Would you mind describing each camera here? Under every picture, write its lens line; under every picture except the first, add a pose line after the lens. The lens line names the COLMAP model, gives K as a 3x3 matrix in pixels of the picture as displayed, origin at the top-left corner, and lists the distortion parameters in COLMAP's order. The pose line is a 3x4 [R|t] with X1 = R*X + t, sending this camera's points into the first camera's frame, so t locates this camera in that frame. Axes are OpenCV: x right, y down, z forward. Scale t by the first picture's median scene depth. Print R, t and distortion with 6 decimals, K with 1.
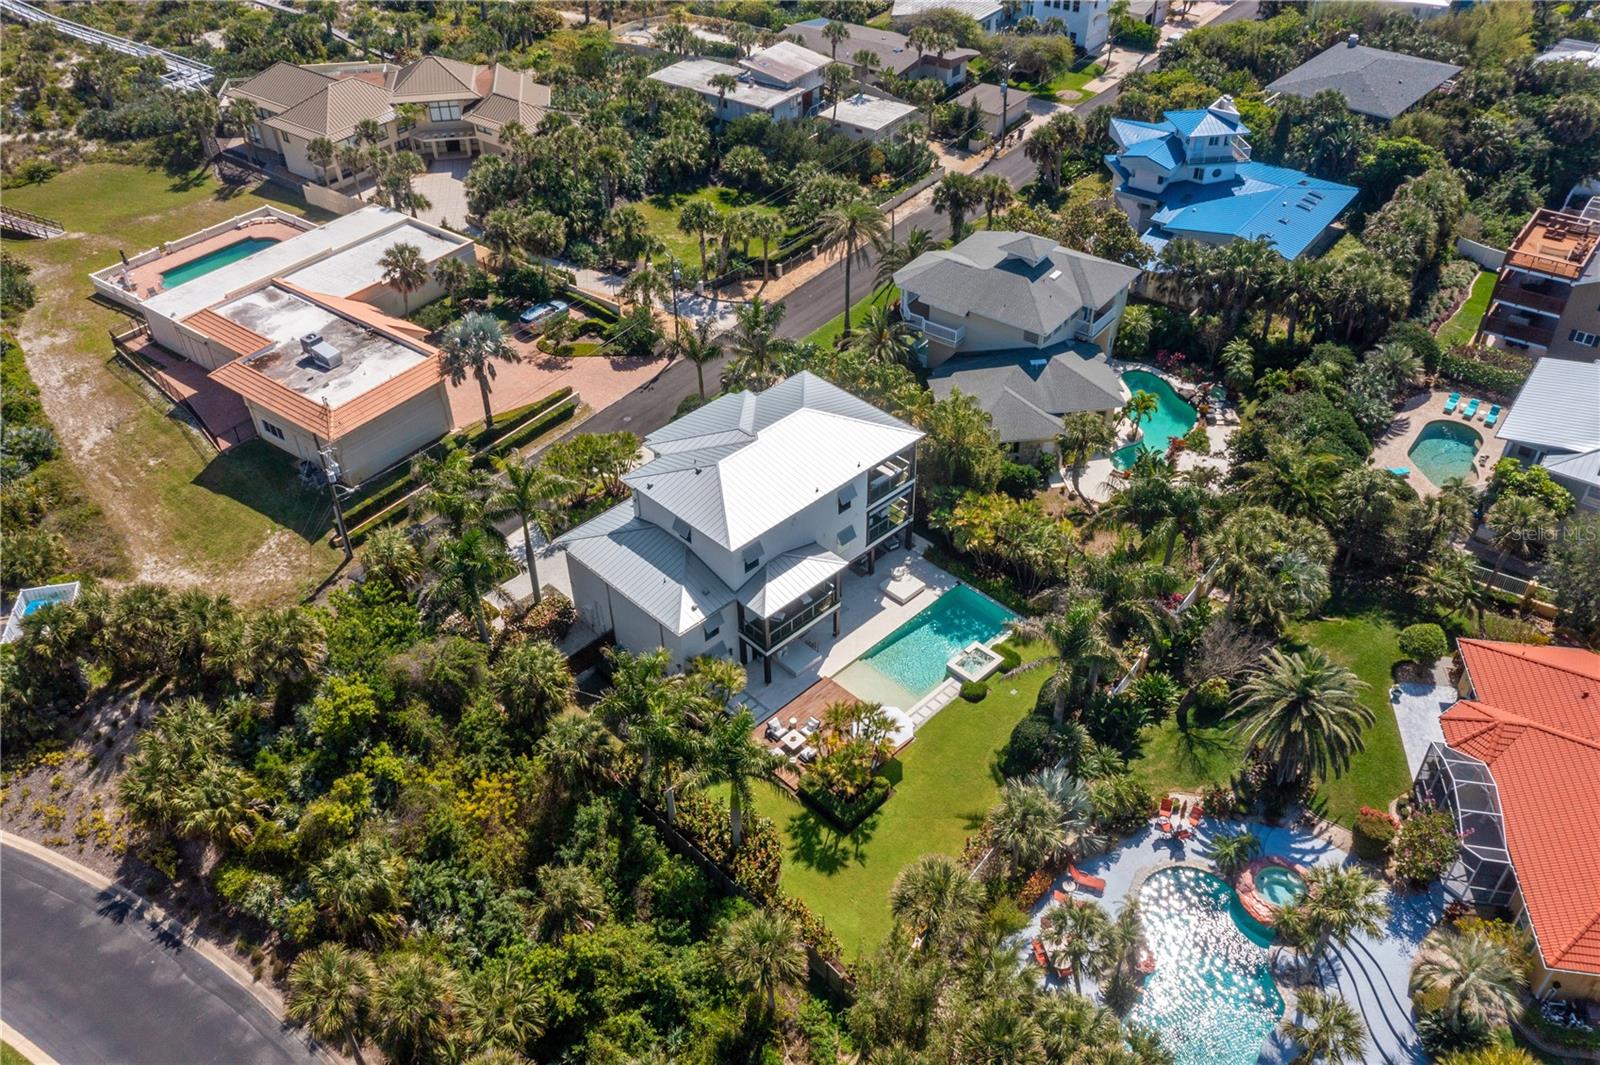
lens RADIAL K [[1276.3, 0, 800.0], [0, 1276.3, 532.5], [0, 0, 1]] dist [0.004525, 0.010967]
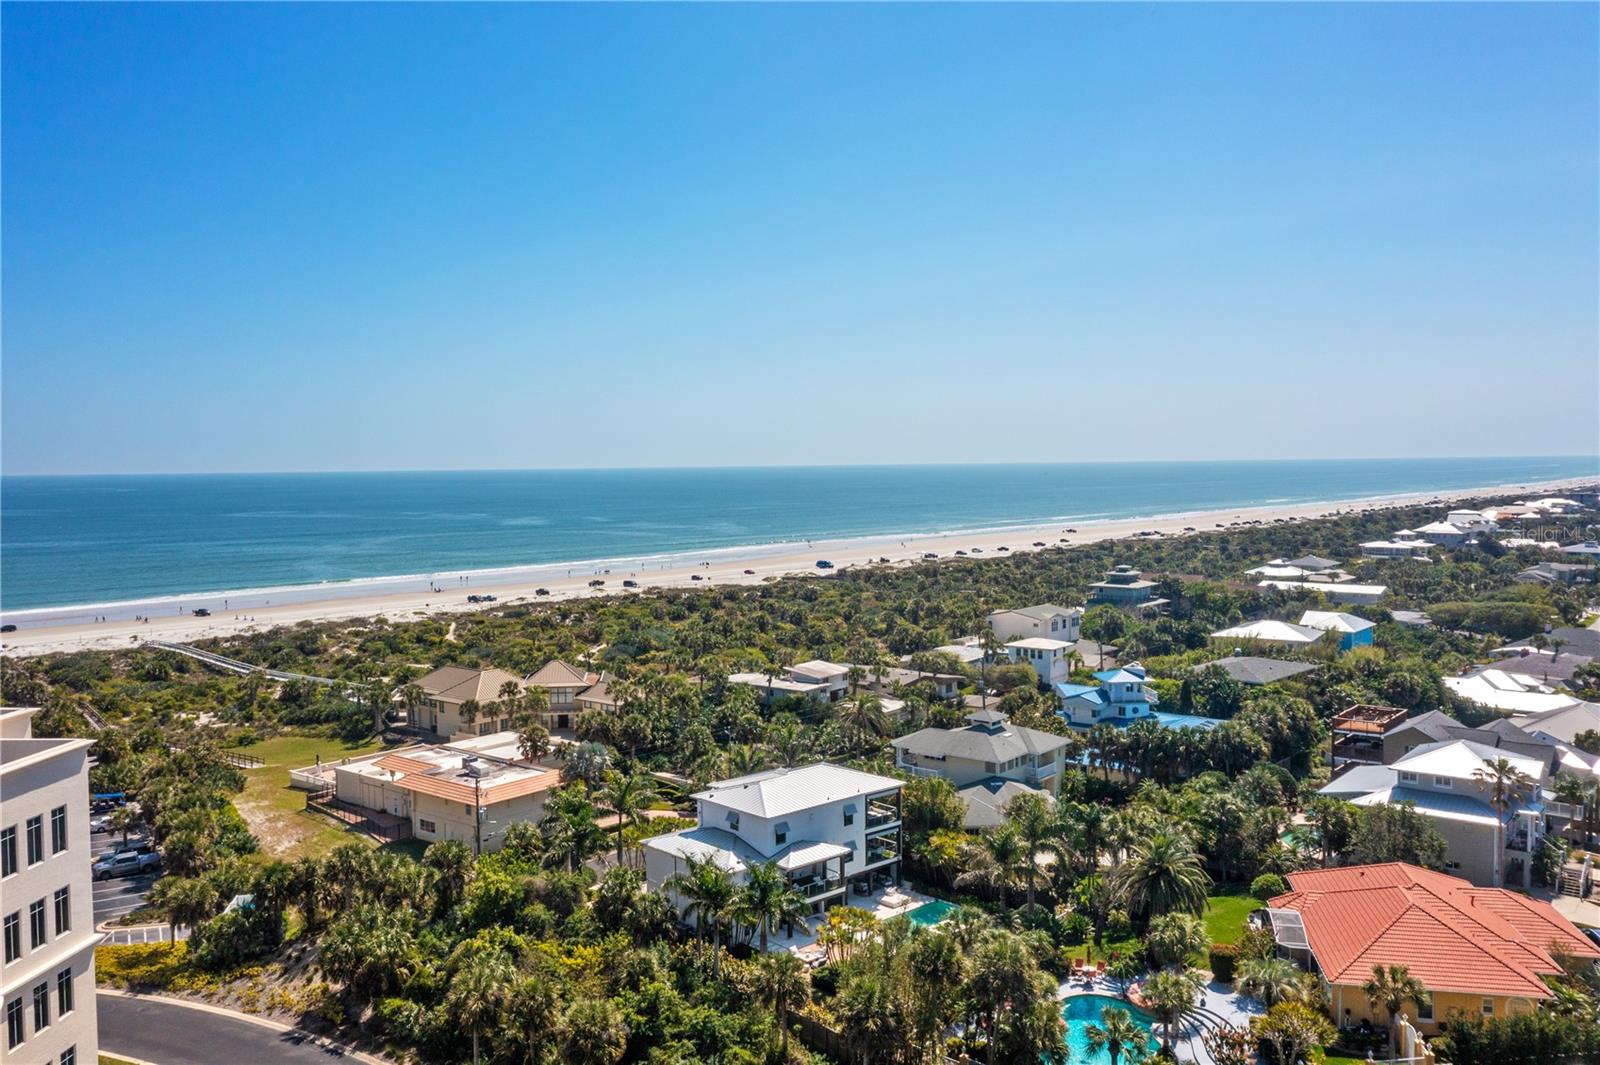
lens RADIAL K [[1276.3, 0, 800.0], [0, 1276.3, 532.5], [0, 0, 1]] dist [0.004525, 0.010967]
pose [[0.999383, 0.006091, -0.034595, 0.026938], [-0.024998, 0.815214, -0.578621, 0.507942], [0.024678, 0.579128, 0.814863, -0.306359]]
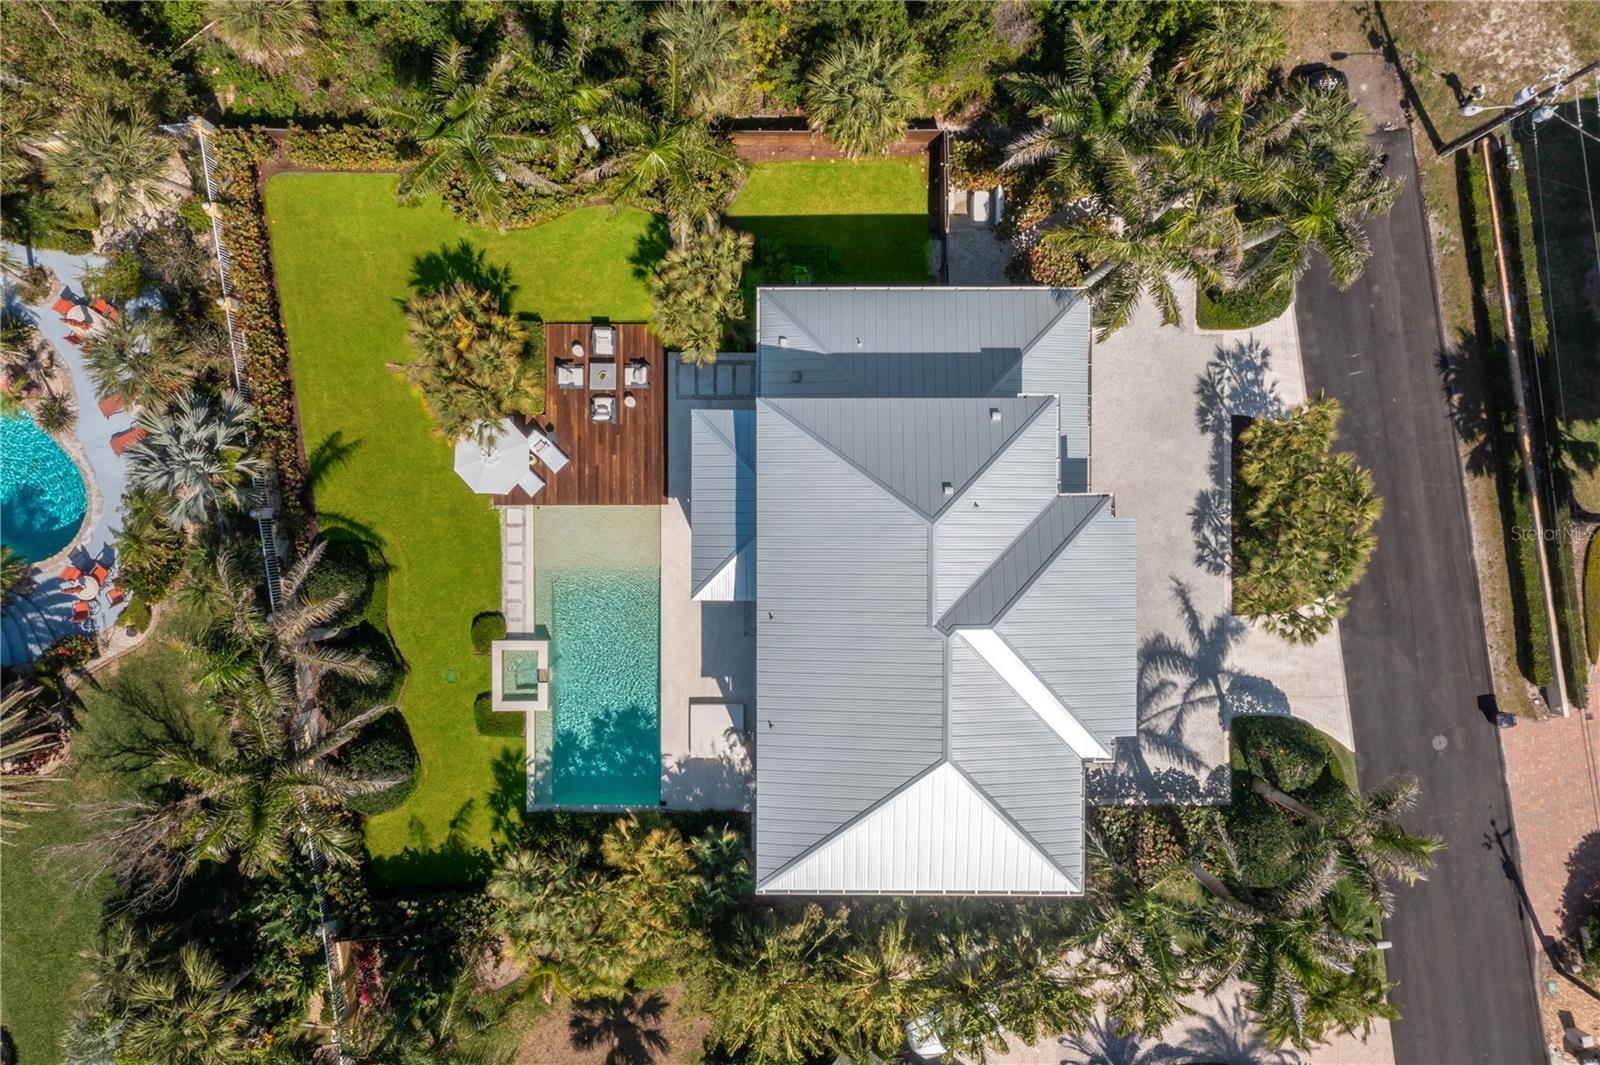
lens RADIAL K [[1276.3, 0, 800.0], [0, 1276.3, 532.5], [0, 0, 1]] dist [0.004525, 0.010967]
pose [[-0.700941, 0.712726, 0.026515, -0.034236], [-0.432129, -0.453971, 0.779214, -0.421196], [0.567403, 0.534726, 0.626196, 0.592470]]
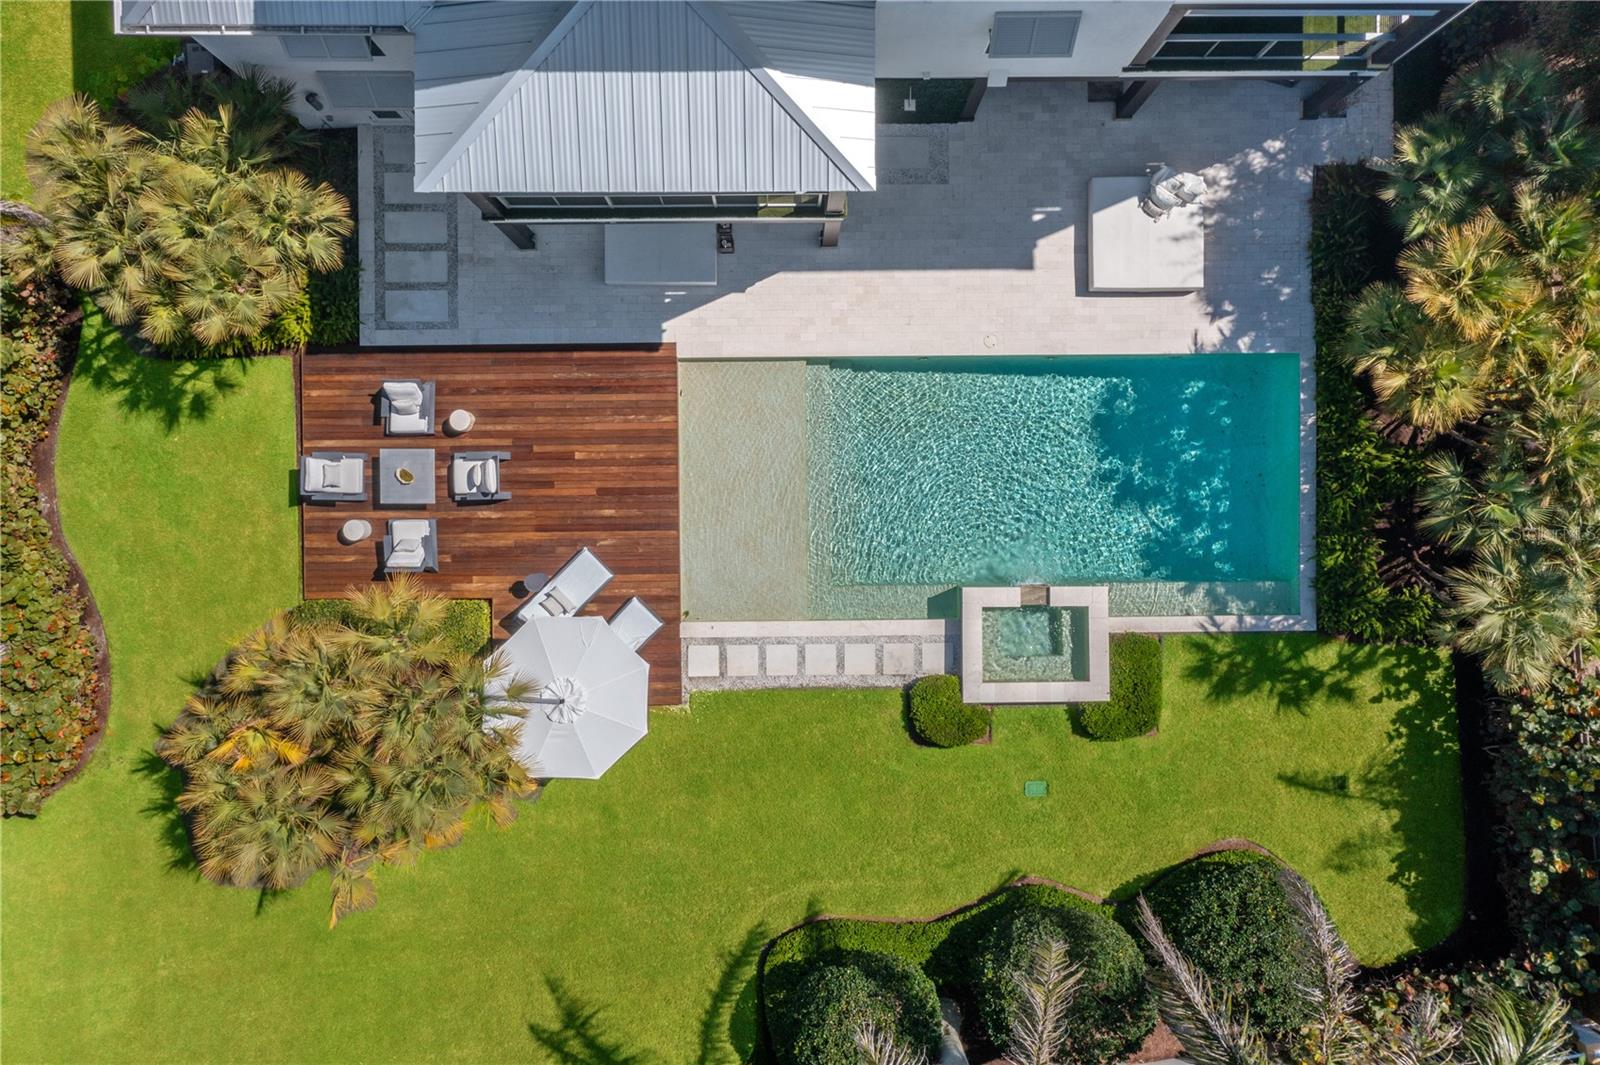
lens RADIAL K [[1253.2, 0, 800.0], [0, 1253.2, 532.5], [0, 0, 1]] dist [-0.000795, 0.003010]
pose [[0.719383, 0.693947, 0.030422, 0.061953], [-0.448176, 0.430252, 0.783595, -0.122447], [0.530684, -0.577340, 0.620527, 0.747694]]
